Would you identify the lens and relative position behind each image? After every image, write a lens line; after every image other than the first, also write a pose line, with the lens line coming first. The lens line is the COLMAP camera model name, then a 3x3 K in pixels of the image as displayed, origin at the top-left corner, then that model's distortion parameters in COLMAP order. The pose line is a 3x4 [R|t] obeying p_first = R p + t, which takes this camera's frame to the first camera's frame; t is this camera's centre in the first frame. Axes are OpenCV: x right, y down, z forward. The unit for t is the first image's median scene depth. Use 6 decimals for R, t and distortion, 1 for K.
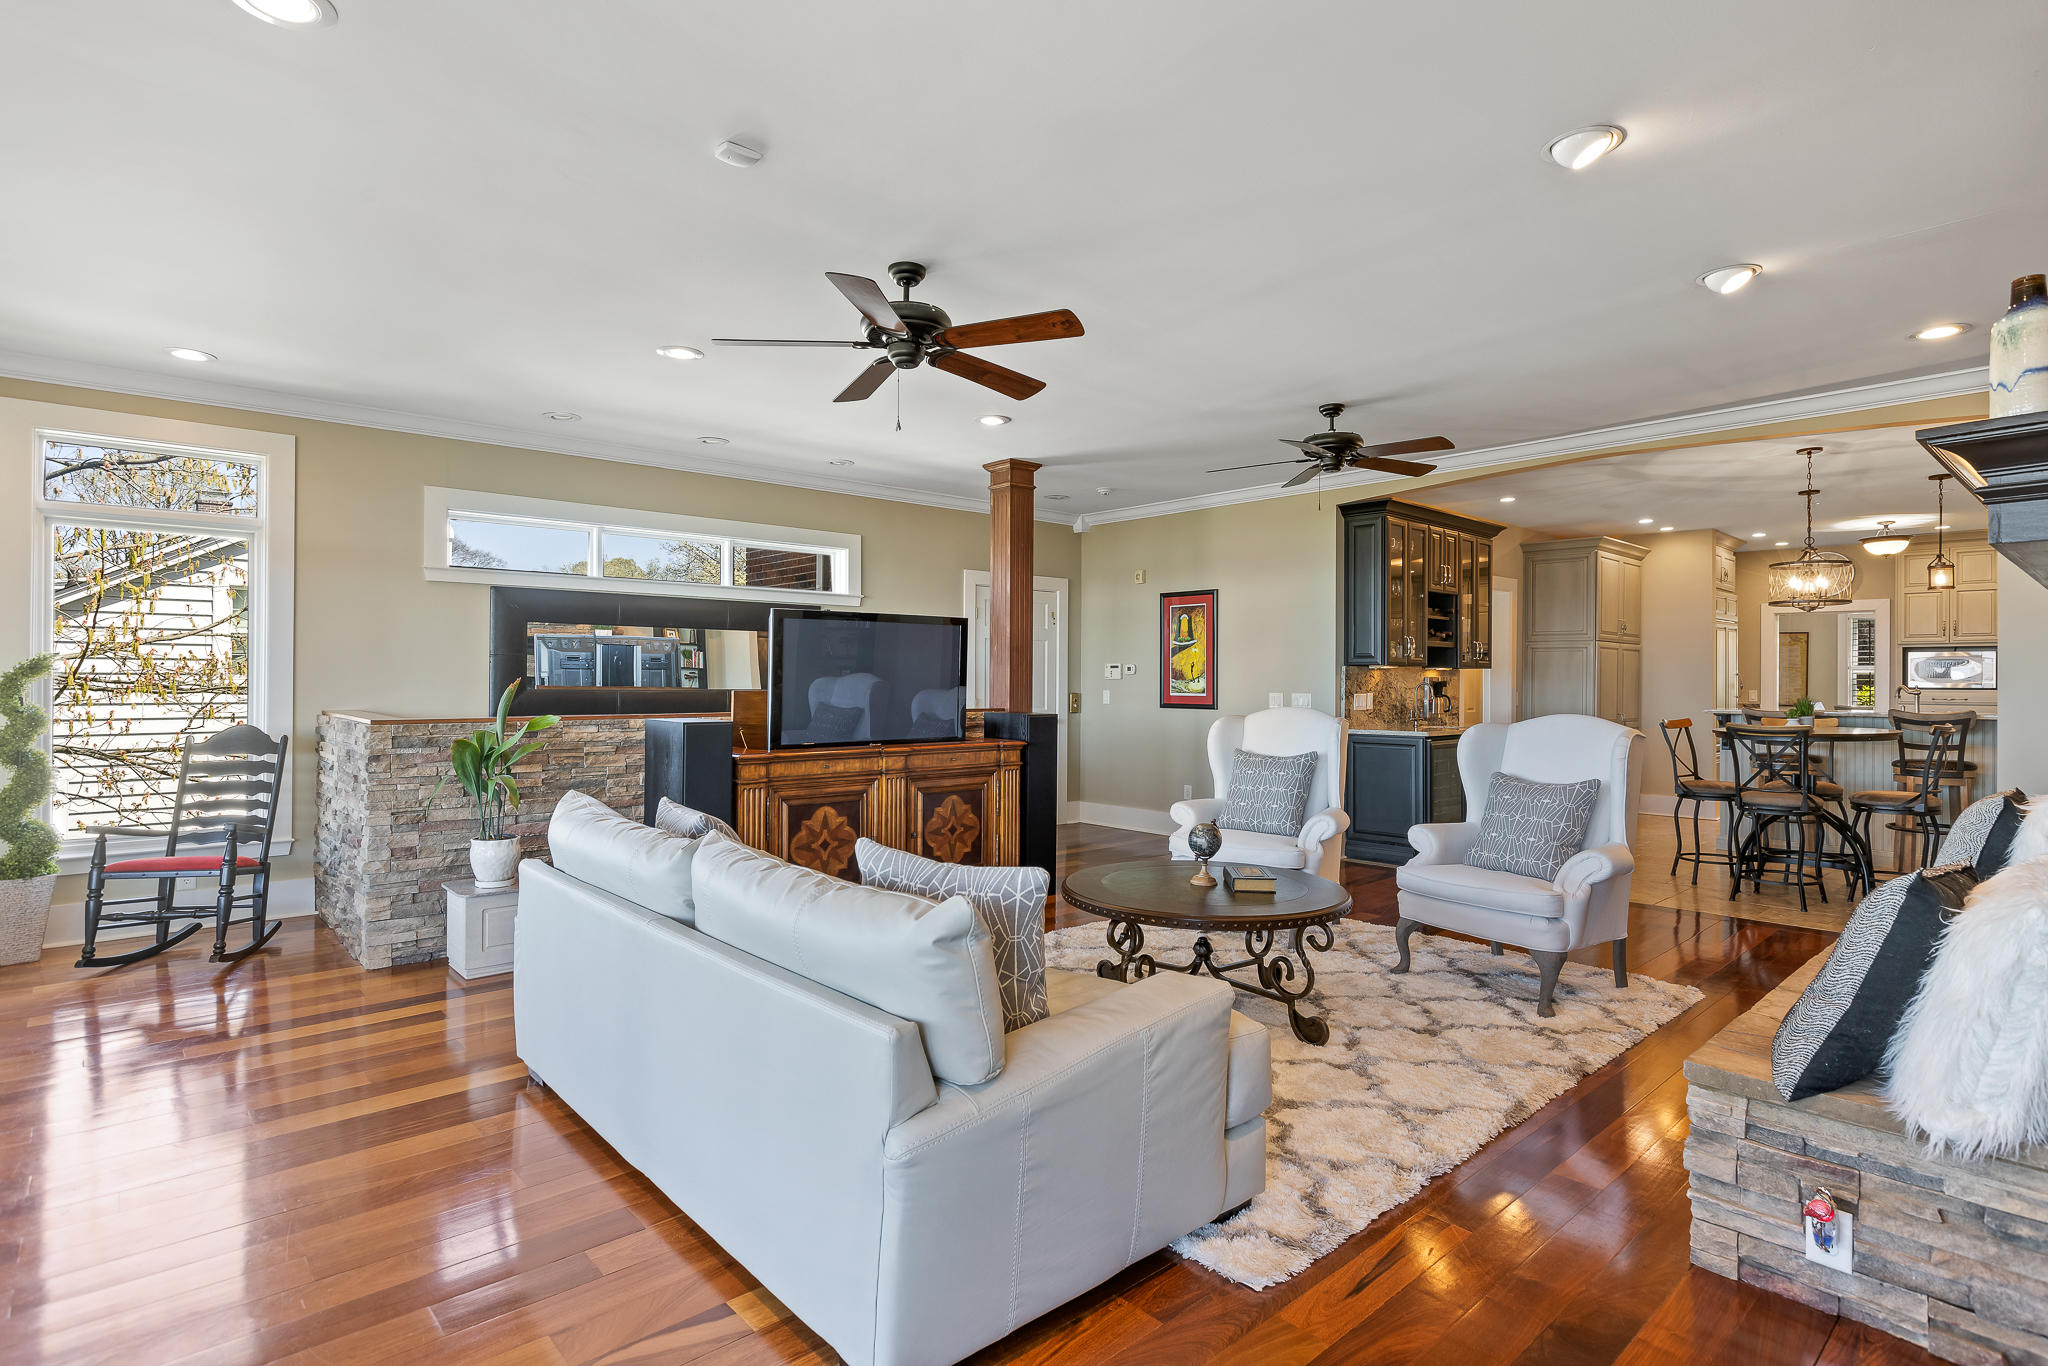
lens RADIAL K [[1039.0, 0, 1024.0], [0, 1039.0, 683.0], [0, 0, 1]] dist [0.001163, 0.000029]
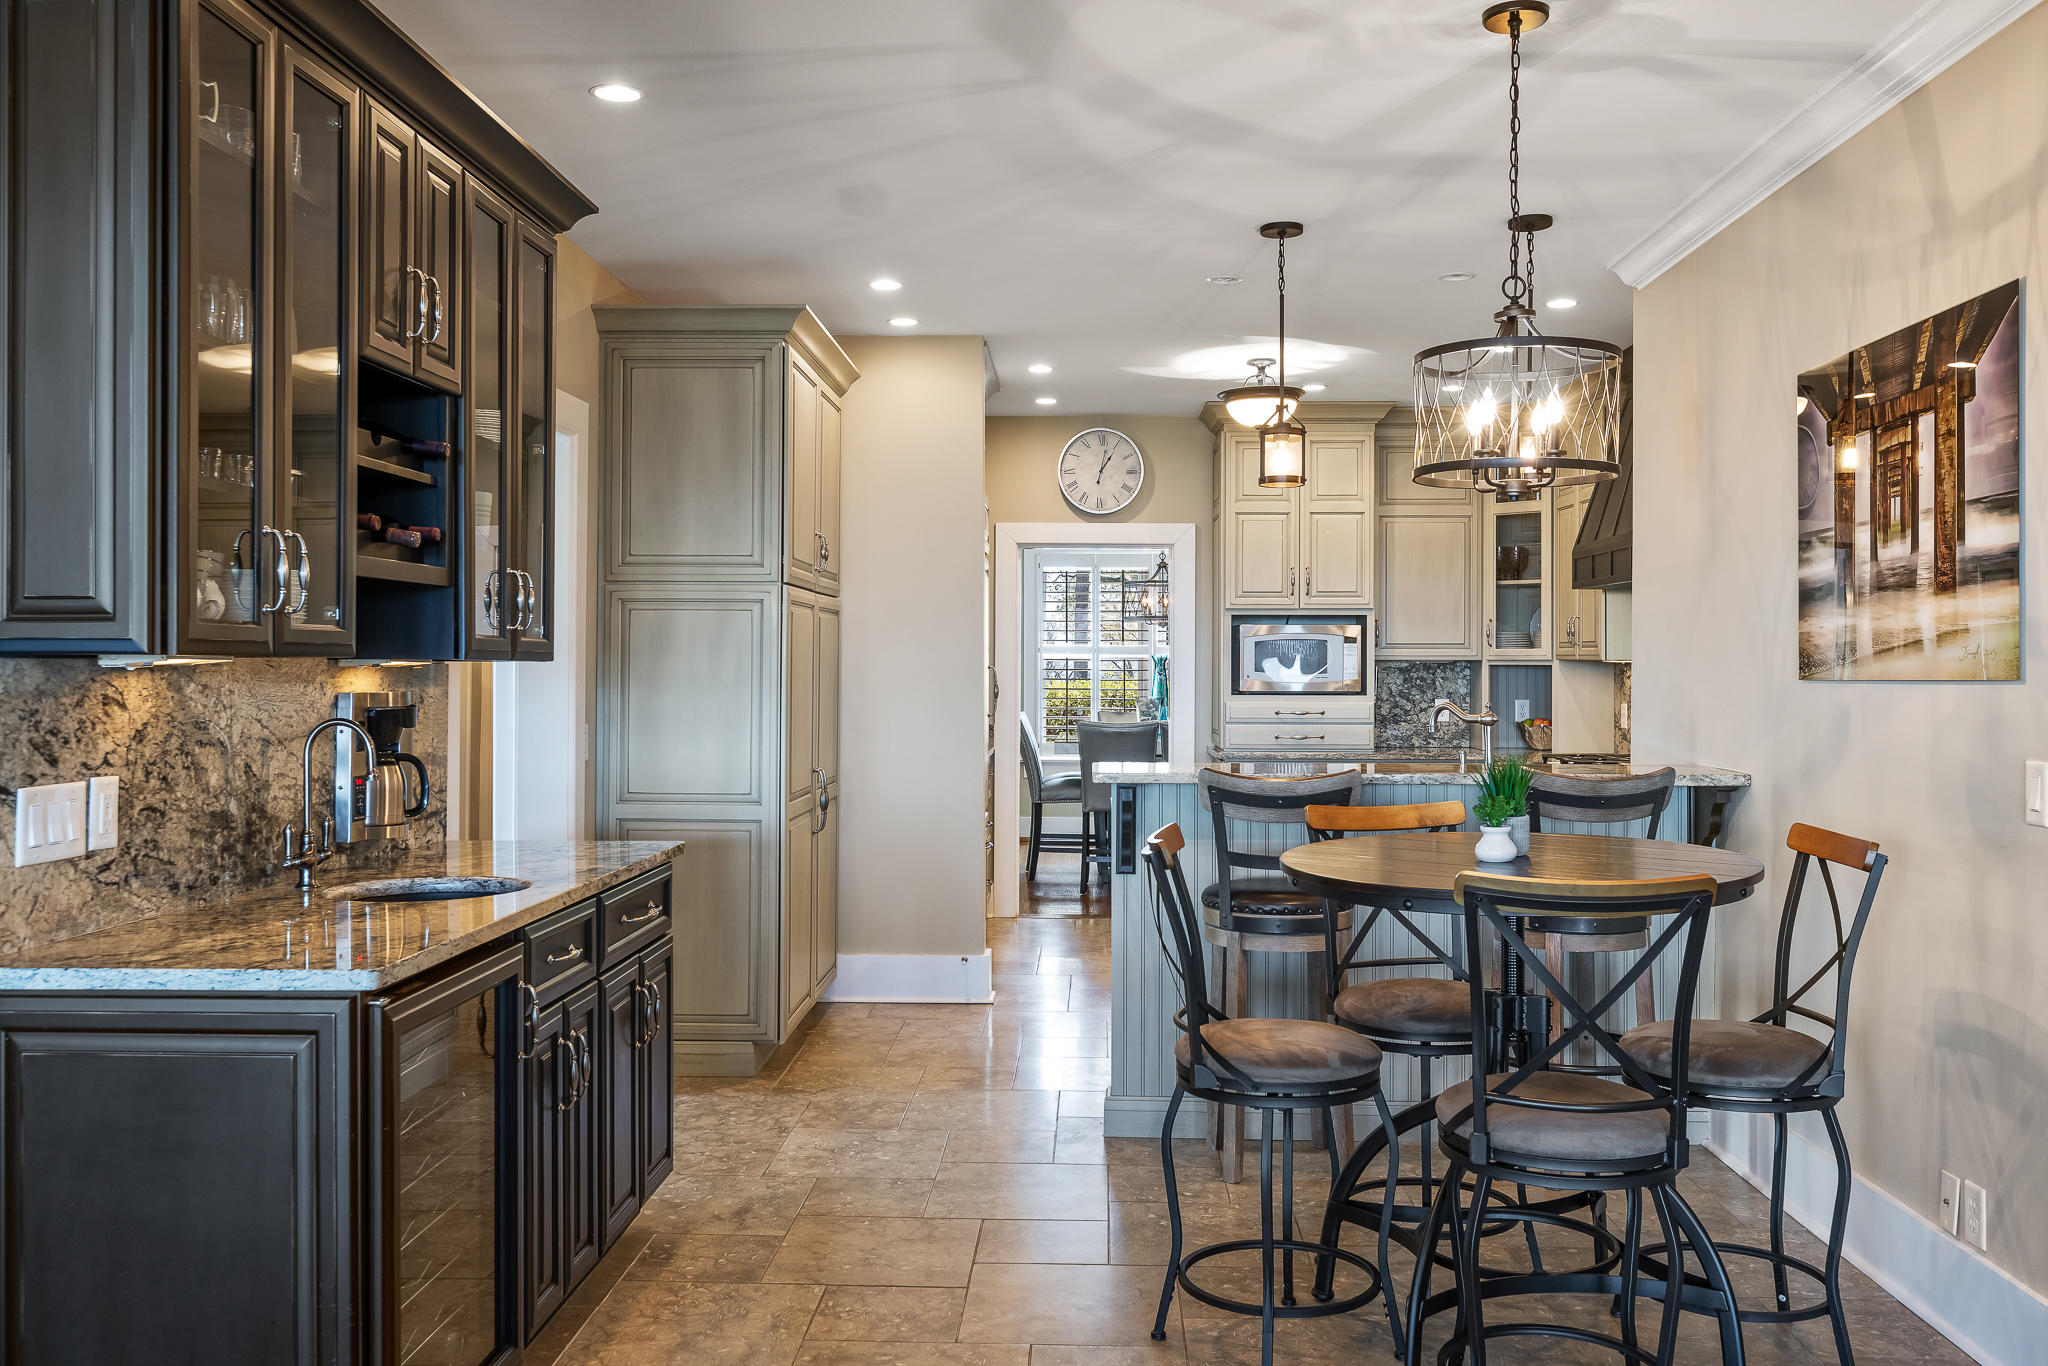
lens RADIAL K [[1694.2, 0, 1022.0], [0, 1694.2, 641.5], [0, 0, 1]] dist [0.034646, -0.001291]
pose [[0.712572, 0.004166, 0.701587, 0.197907], [0.007399, 0.999882, -0.013452, -0.011955], [-0.701560, 0.014777, 0.712457, 0.549653]]
